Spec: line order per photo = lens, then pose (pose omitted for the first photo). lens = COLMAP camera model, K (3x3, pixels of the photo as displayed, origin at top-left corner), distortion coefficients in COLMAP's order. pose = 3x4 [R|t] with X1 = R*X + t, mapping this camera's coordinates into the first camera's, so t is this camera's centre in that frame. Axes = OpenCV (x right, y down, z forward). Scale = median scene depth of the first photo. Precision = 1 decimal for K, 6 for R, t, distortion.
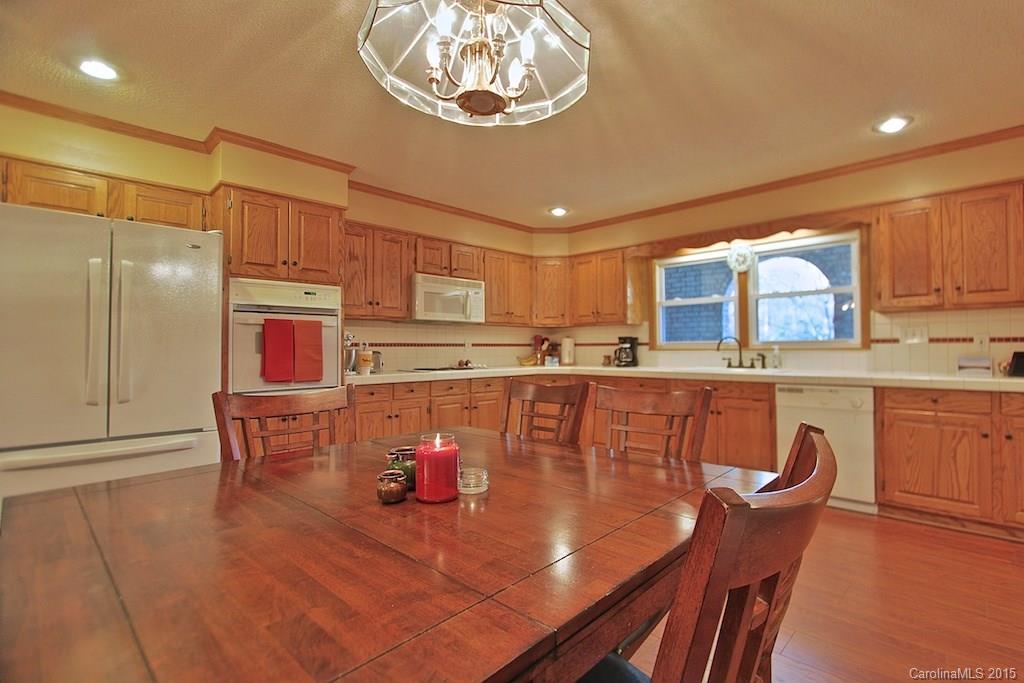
lens RADIAL K [[475.6, 0, 558.5], [0, 475.6, 338.2], [0, 0, 1]] dist [-0.008701, 0.000138]
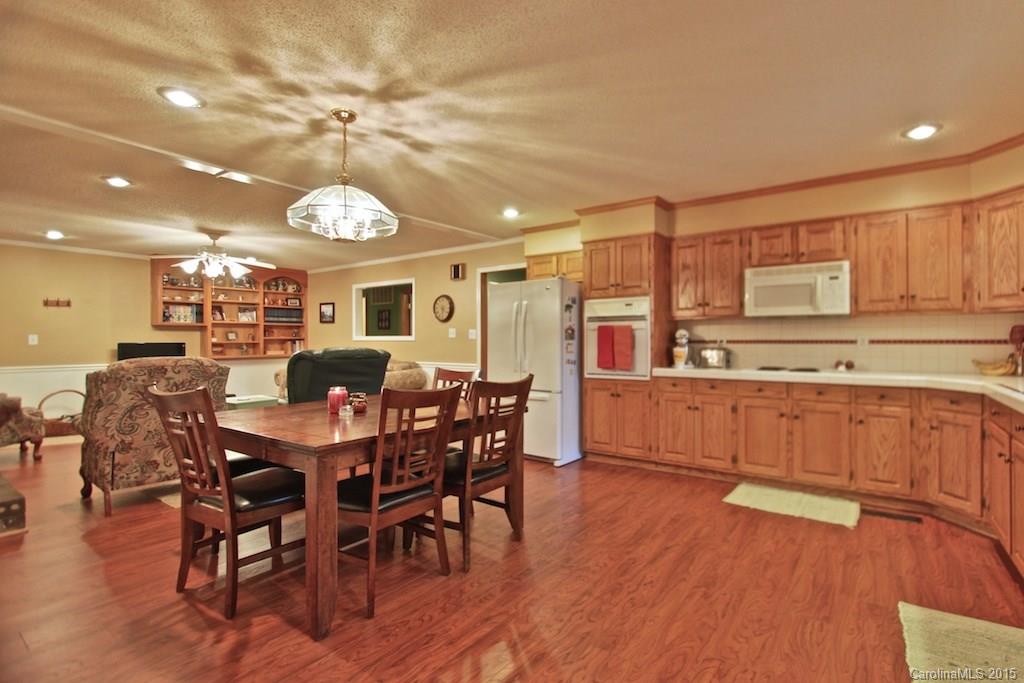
lens RADIAL K [[475.6, 0, 558.5], [0, 475.6, 338.2], [0, 0, 1]] dist [-0.008701, 0.000138]
pose [[0.136393, 0.001930, -0.990653, 0.674994], [0.022647, 0.999731, 0.005065, -0.009190], [0.990396, -0.023126, 0.136312, 0.526907]]
